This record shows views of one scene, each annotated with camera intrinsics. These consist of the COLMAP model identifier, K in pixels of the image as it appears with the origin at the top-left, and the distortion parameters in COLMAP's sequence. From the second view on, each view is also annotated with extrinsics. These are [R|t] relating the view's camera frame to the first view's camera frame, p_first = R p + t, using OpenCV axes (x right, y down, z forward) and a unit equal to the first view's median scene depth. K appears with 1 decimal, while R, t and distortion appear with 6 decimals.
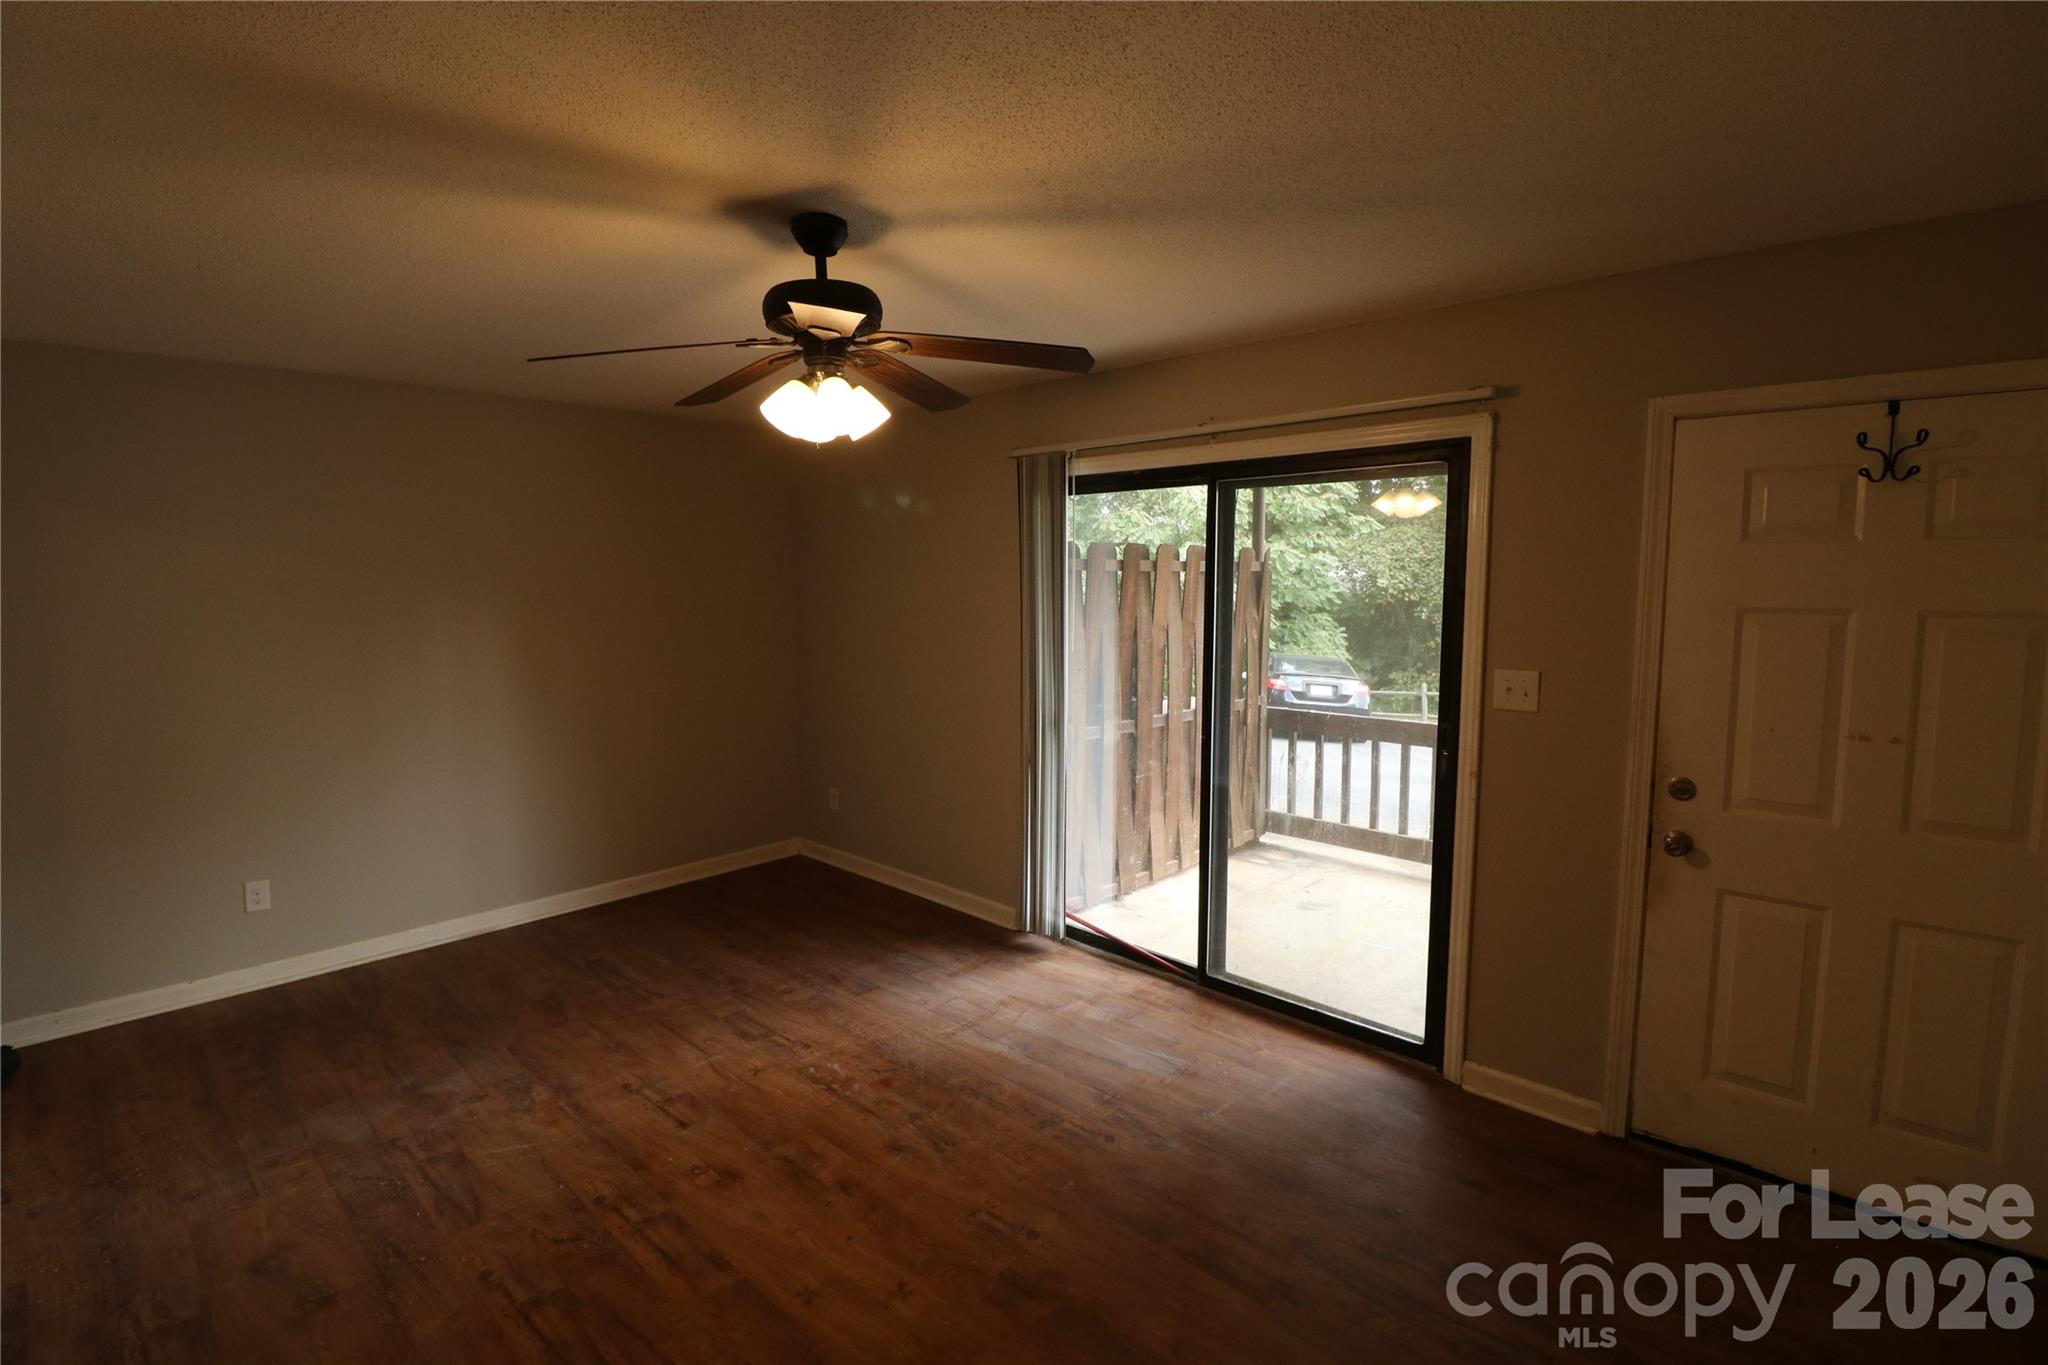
lens RADIAL K [[929.1, 0, 1016.0], [0, 929.1, 671.0], [0, 0, 1]] dist [-0.001822, -0.014661]
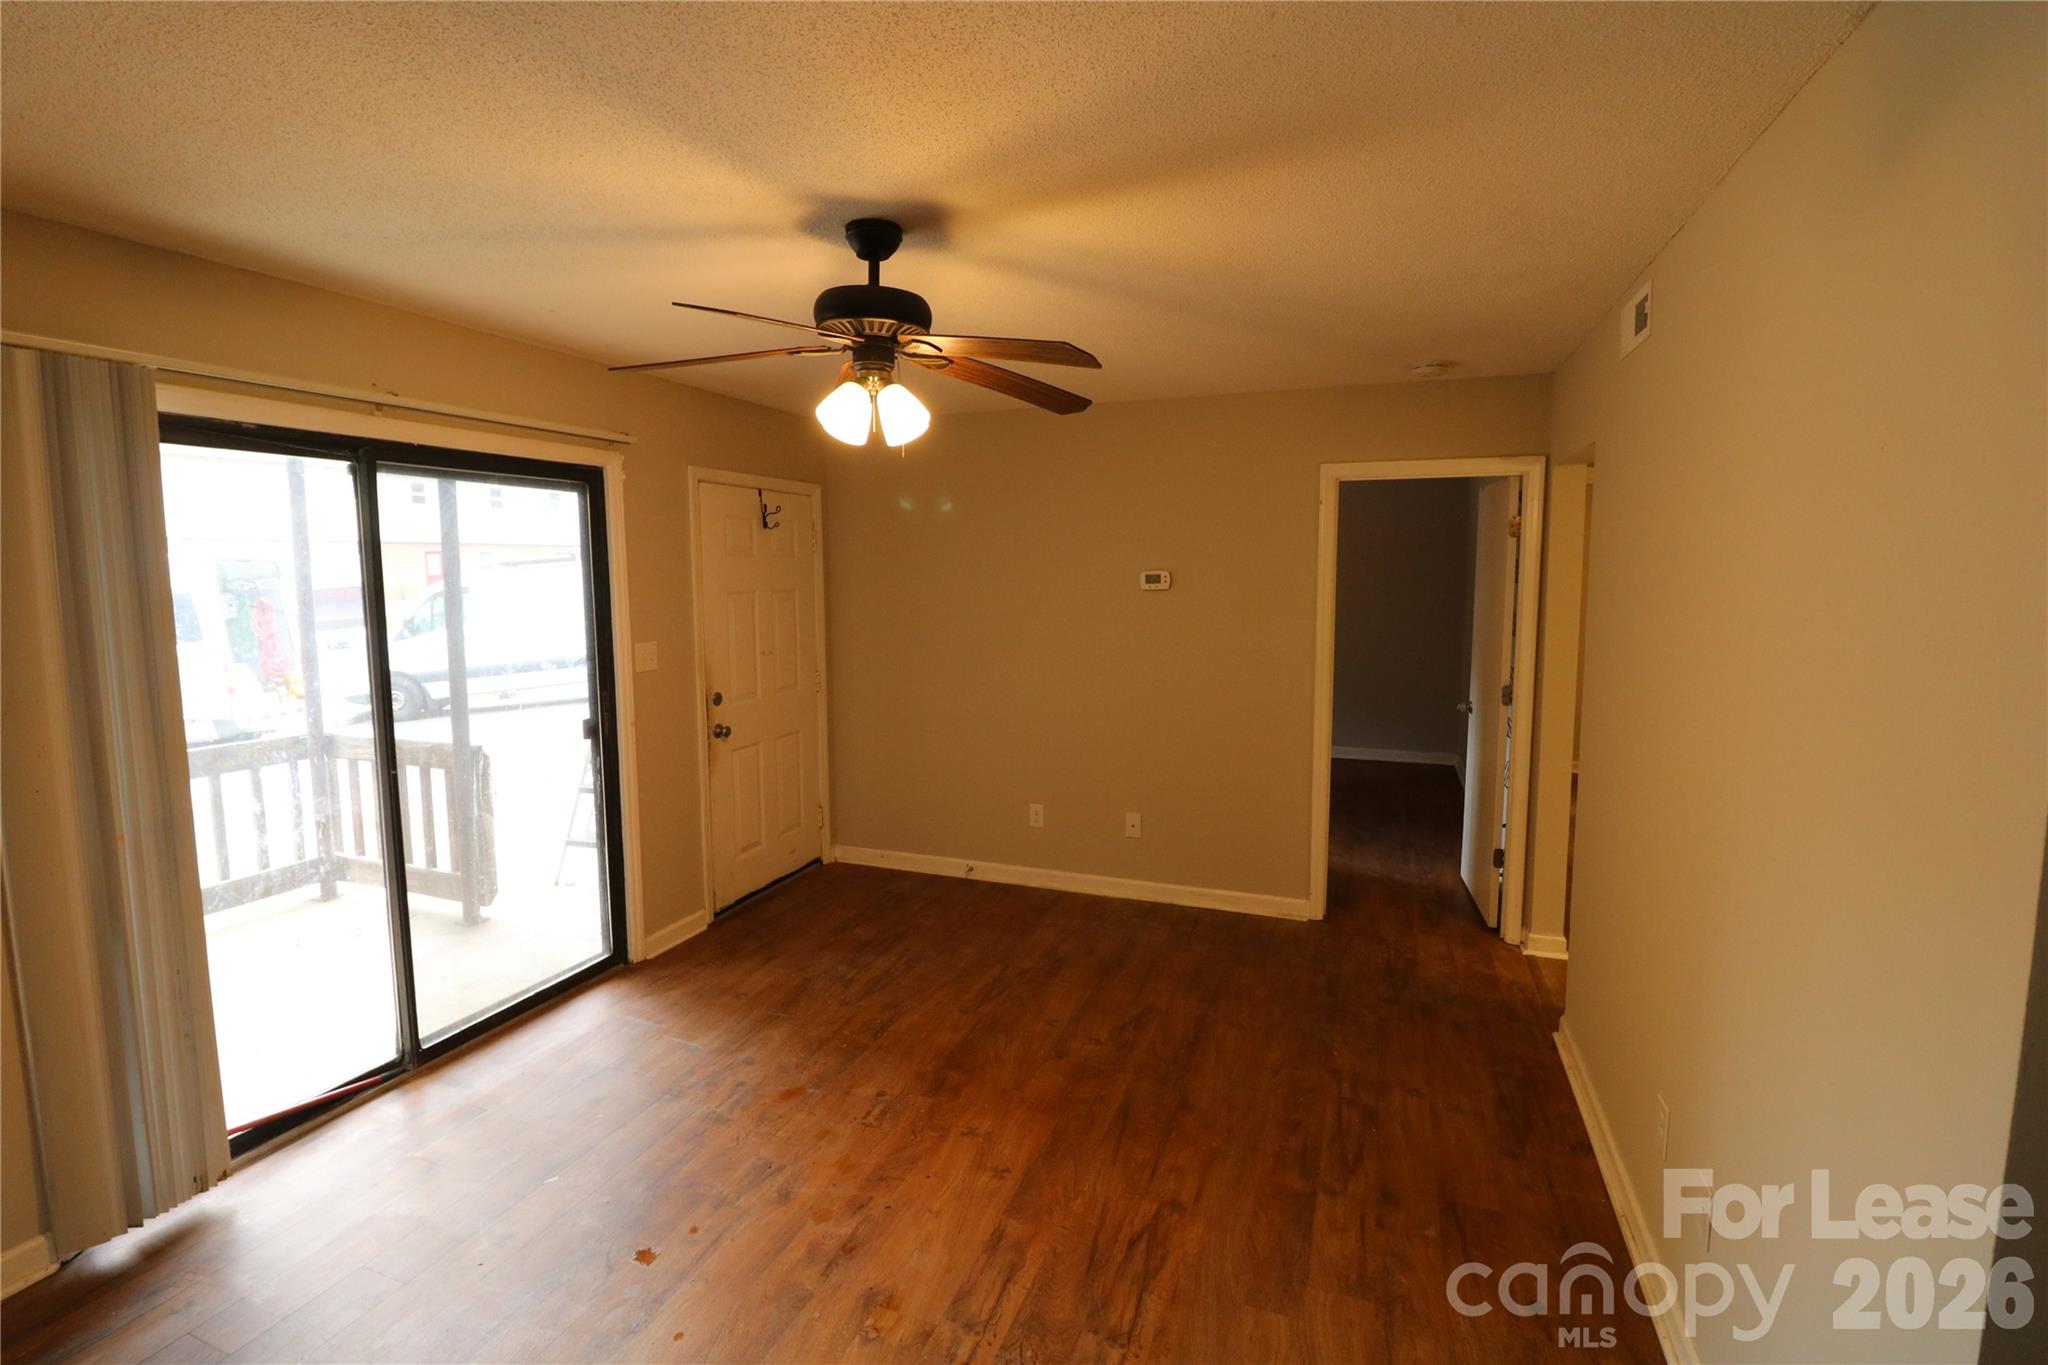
lens RADIAL K [[929.1, 0, 1016.0], [0, 929.1, 671.0], [0, 0, 1]] dist [-0.001822, -0.014661]
pose [[-0.373724, -0.100969, 0.922028, -1.087024], [0.089914, 0.985432, 0.144357, -0.124234], [-0.923172, 0.136853, -0.359201, 1.121281]]
